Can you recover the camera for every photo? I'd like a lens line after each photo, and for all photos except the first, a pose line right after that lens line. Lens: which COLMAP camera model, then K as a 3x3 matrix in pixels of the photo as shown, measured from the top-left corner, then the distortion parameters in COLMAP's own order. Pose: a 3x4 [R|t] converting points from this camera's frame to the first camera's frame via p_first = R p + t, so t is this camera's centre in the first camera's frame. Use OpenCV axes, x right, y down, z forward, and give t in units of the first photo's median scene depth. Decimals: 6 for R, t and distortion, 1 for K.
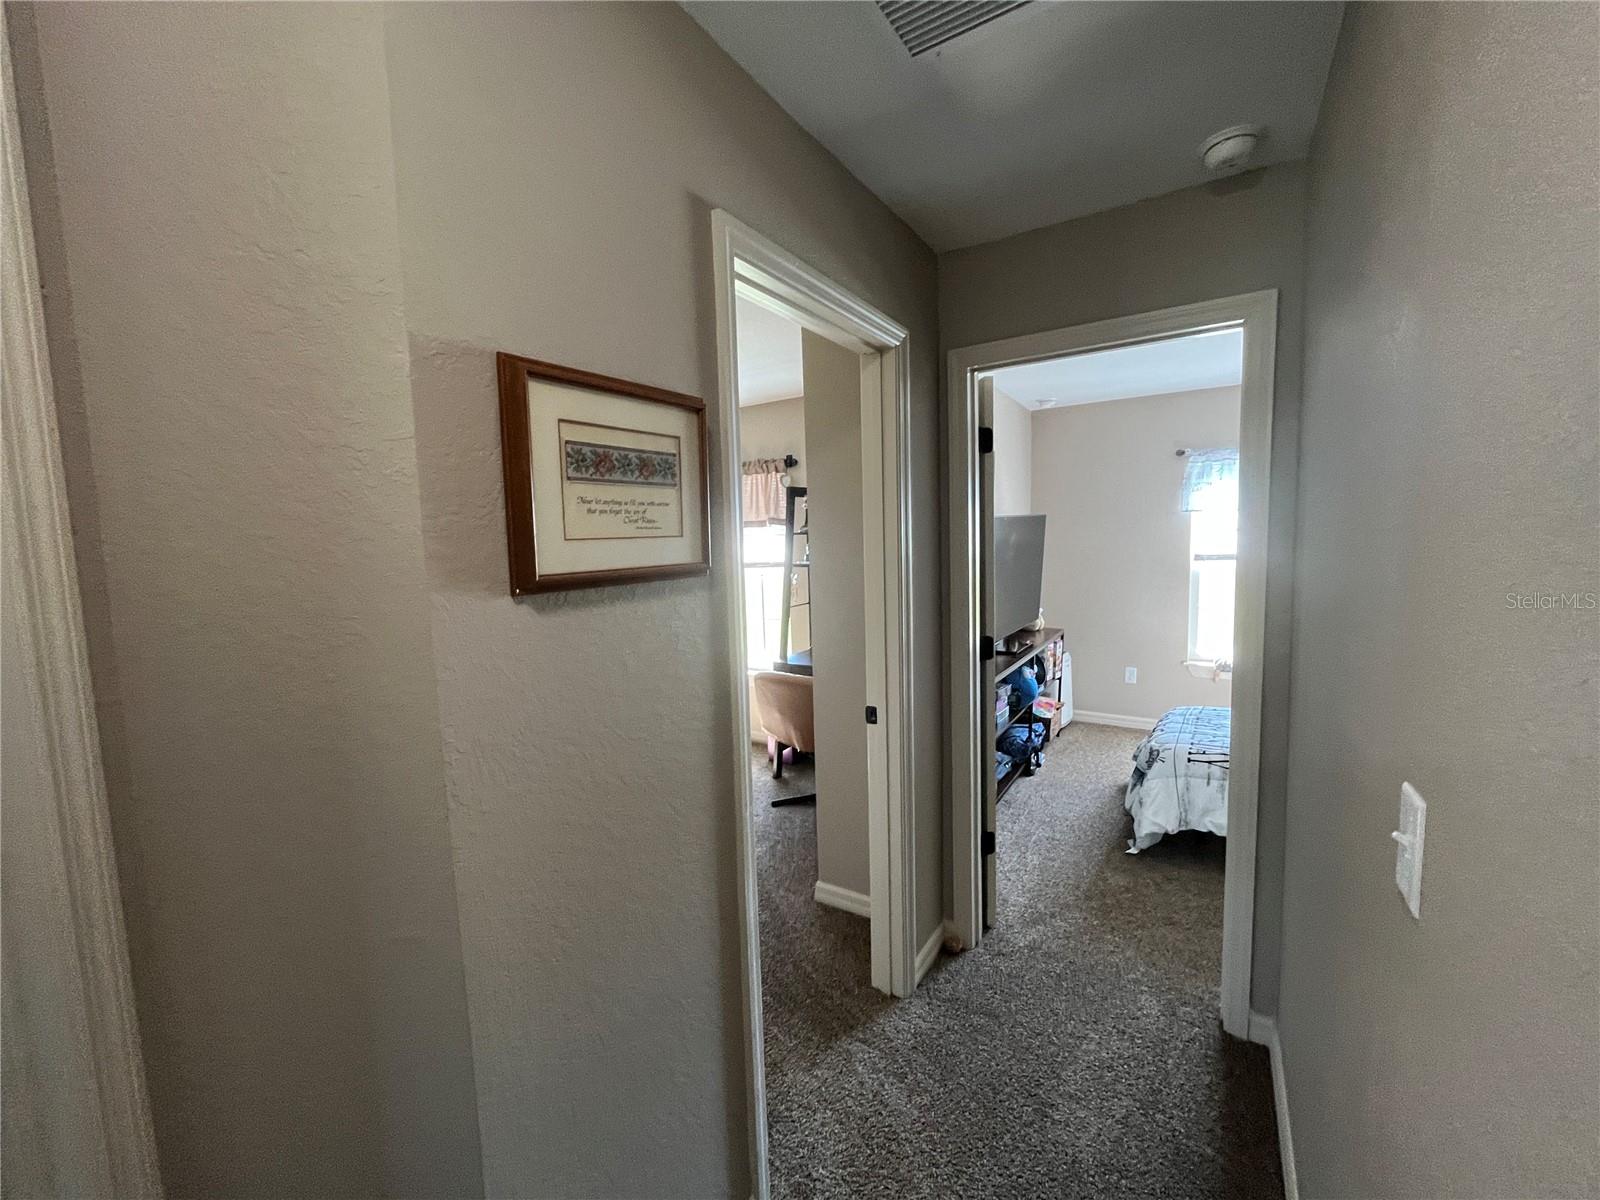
lens RADIAL K [[643.0, 0, 801.1], [0, 643.0, 602.1], [0, 0, 1]] dist [-0.004678, -0.000004]
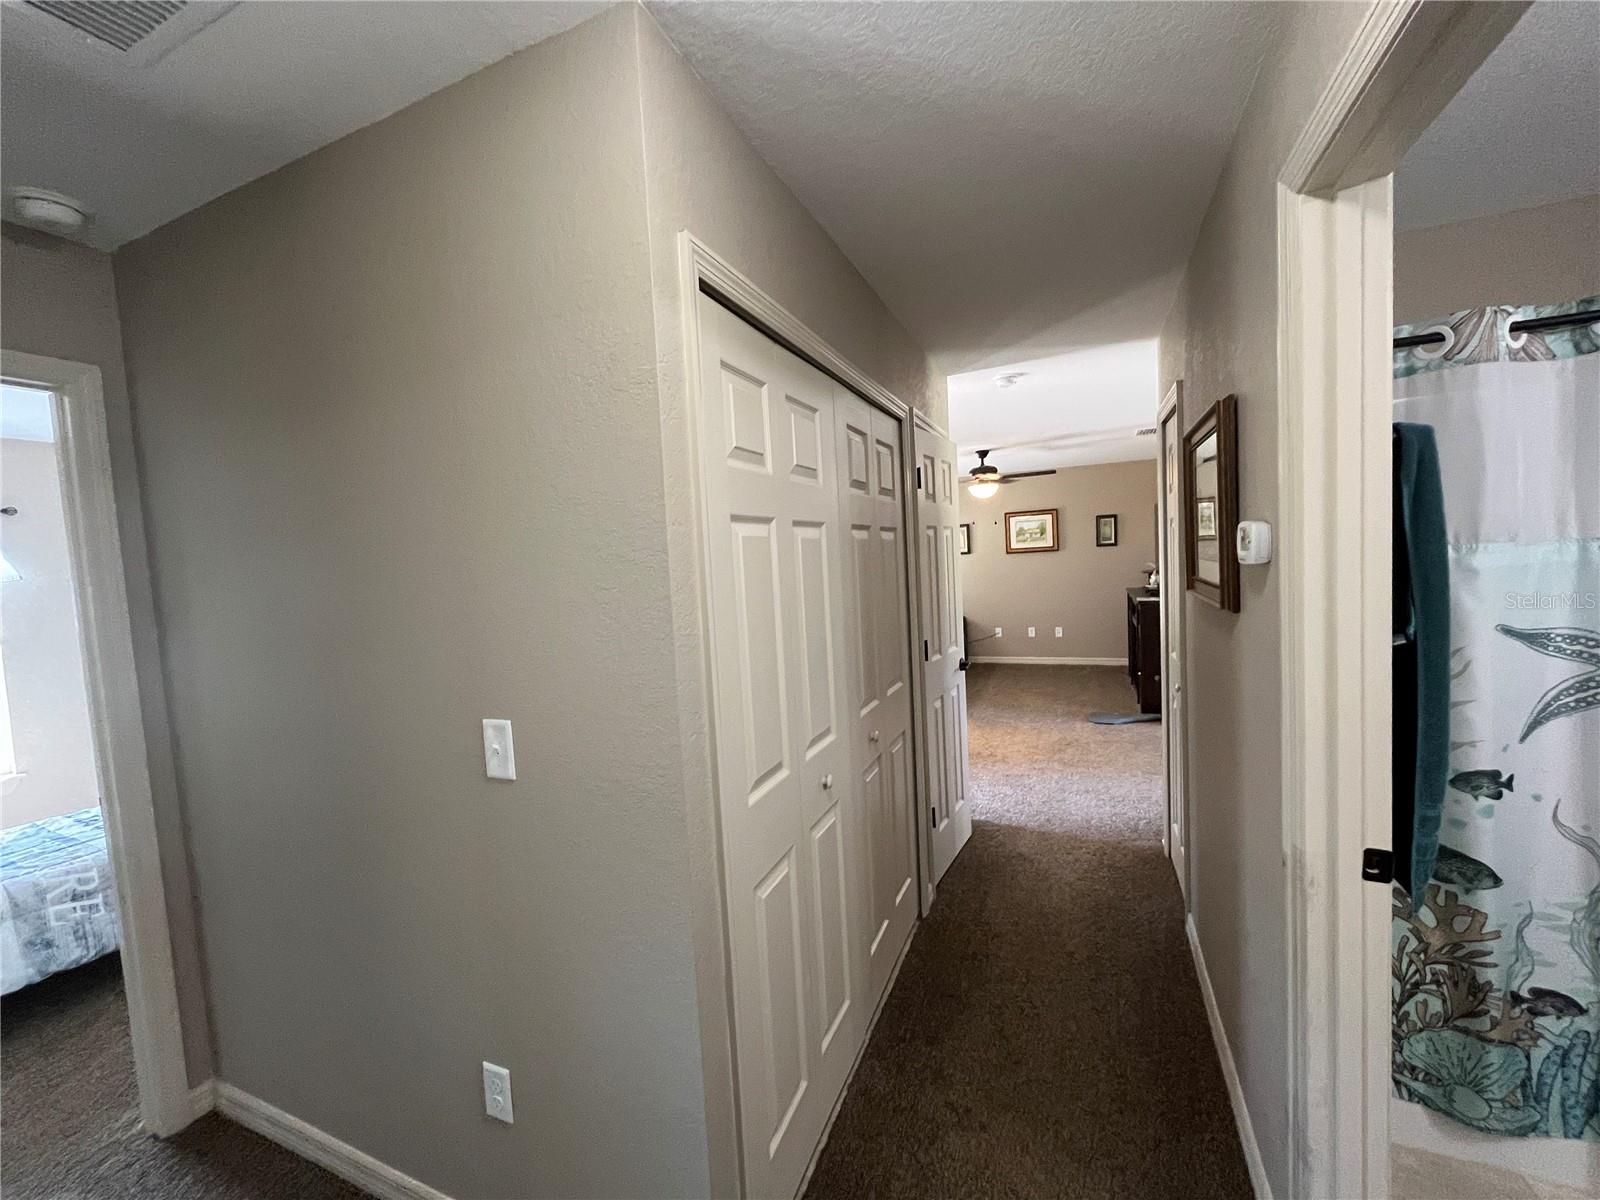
lens RADIAL K [[643.0, 0, 808.5], [0, 643.0, 598.6], [0, 0, 1]] dist [-0.004678, -0.000004]
pose [[-0.160684, -0.023587, 0.986724, -0.317092], [0.154092, 0.986856, 0.048684, -0.002842], [-0.974903, 0.159869, -0.154938, 0.088318]]
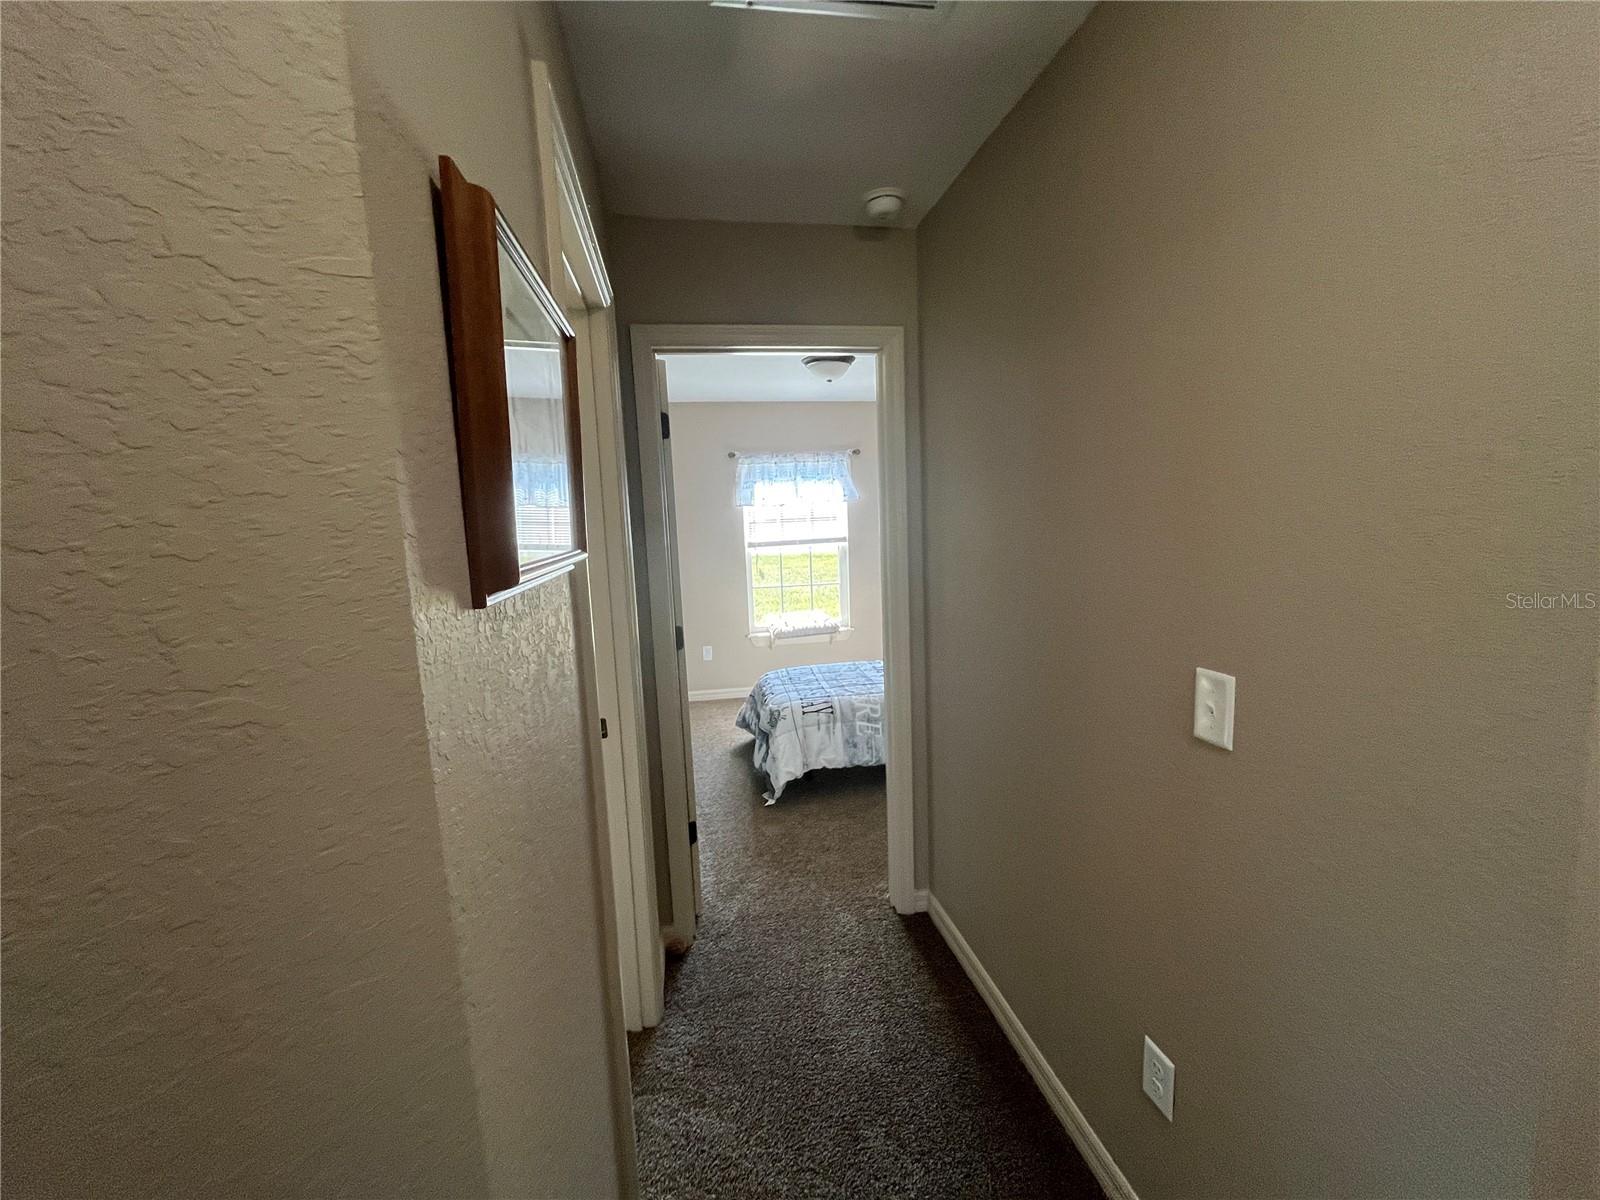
lens RADIAL K [[643.0, 0, 795.8], [0, 643.0, 601.4], [0, 0, 1]] dist [-0.004678, -0.000004]
pose [[0.735870, -0.086837, 0.671532, -0.235163], [0.084954, 0.995746, 0.035668, -0.004278], [-0.671772, 0.030802, 0.740117, 0.150356]]
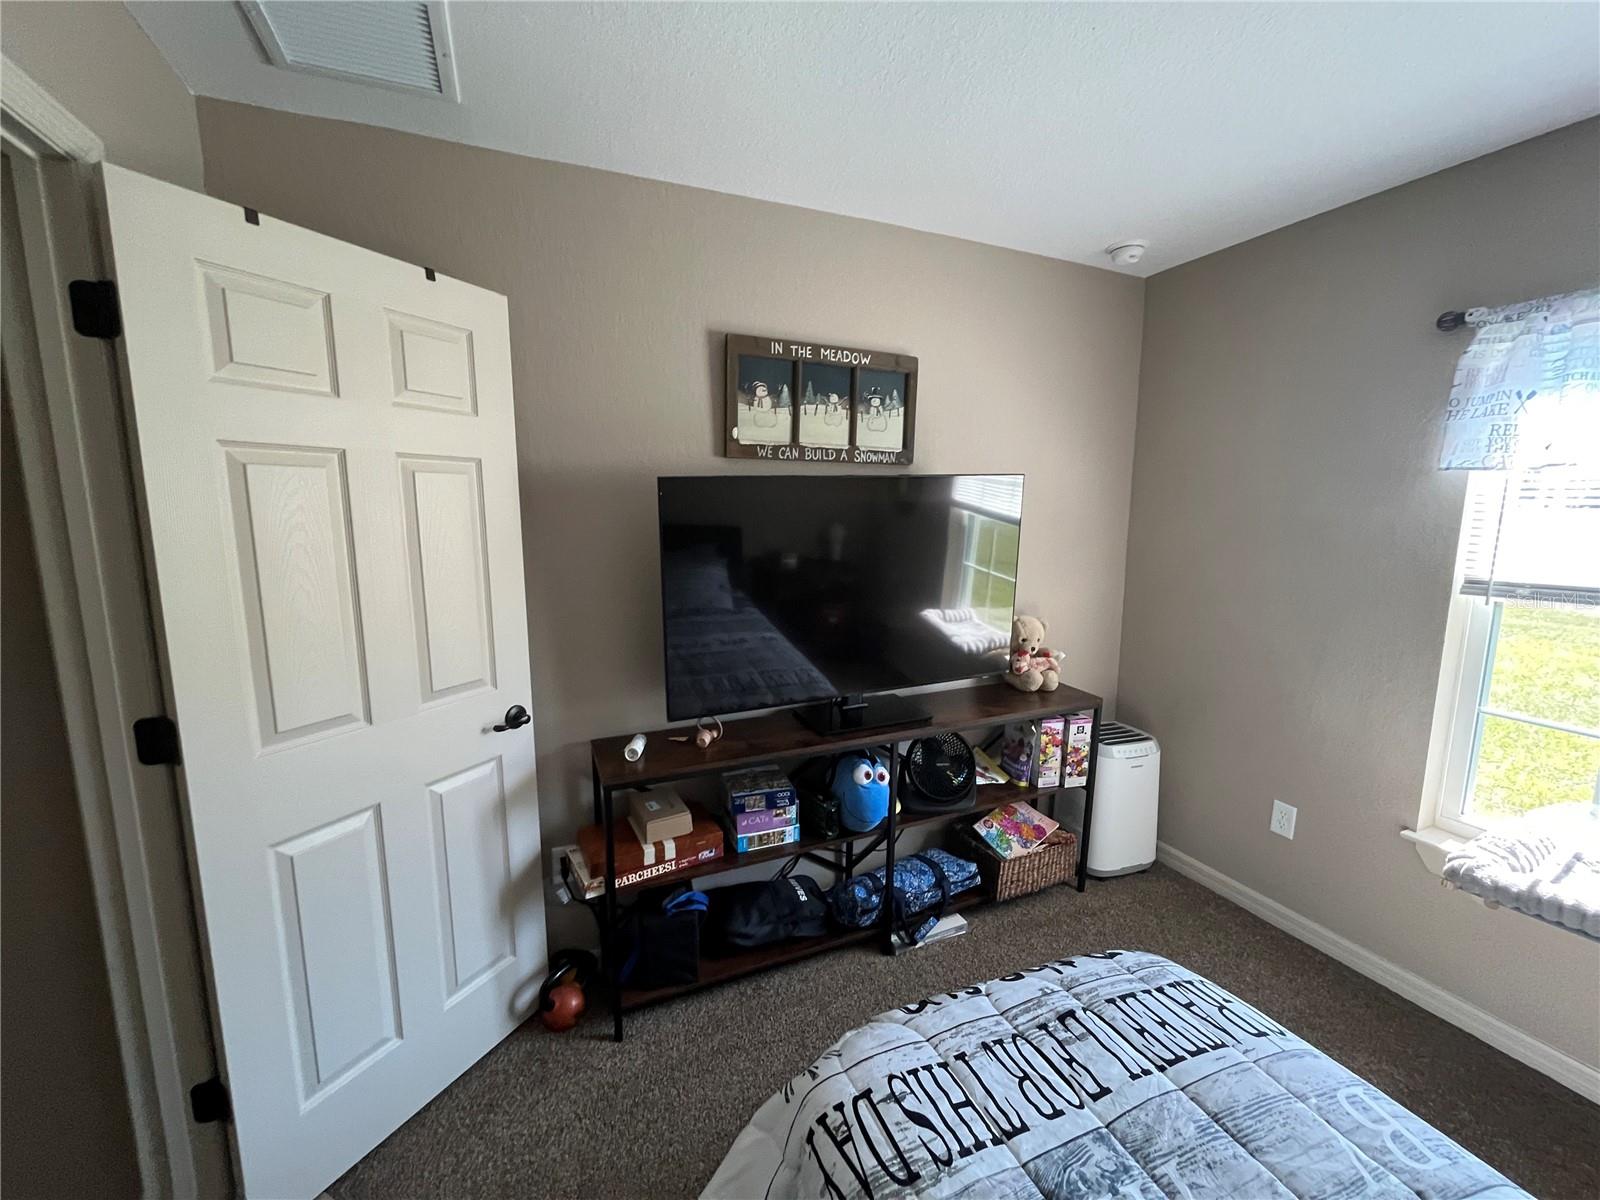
lens RADIAL K [[643.0, 0, 802.3], [0, 643.0, 601.3], [0, 0, 1]] dist [-0.004678, -0.000004]
pose [[0.832140, 0.115499, -0.542404, 0.953146], [-0.086910, 0.993147, 0.078144, -0.109439], [0.547712, -0.017886, 0.836476, 0.866155]]
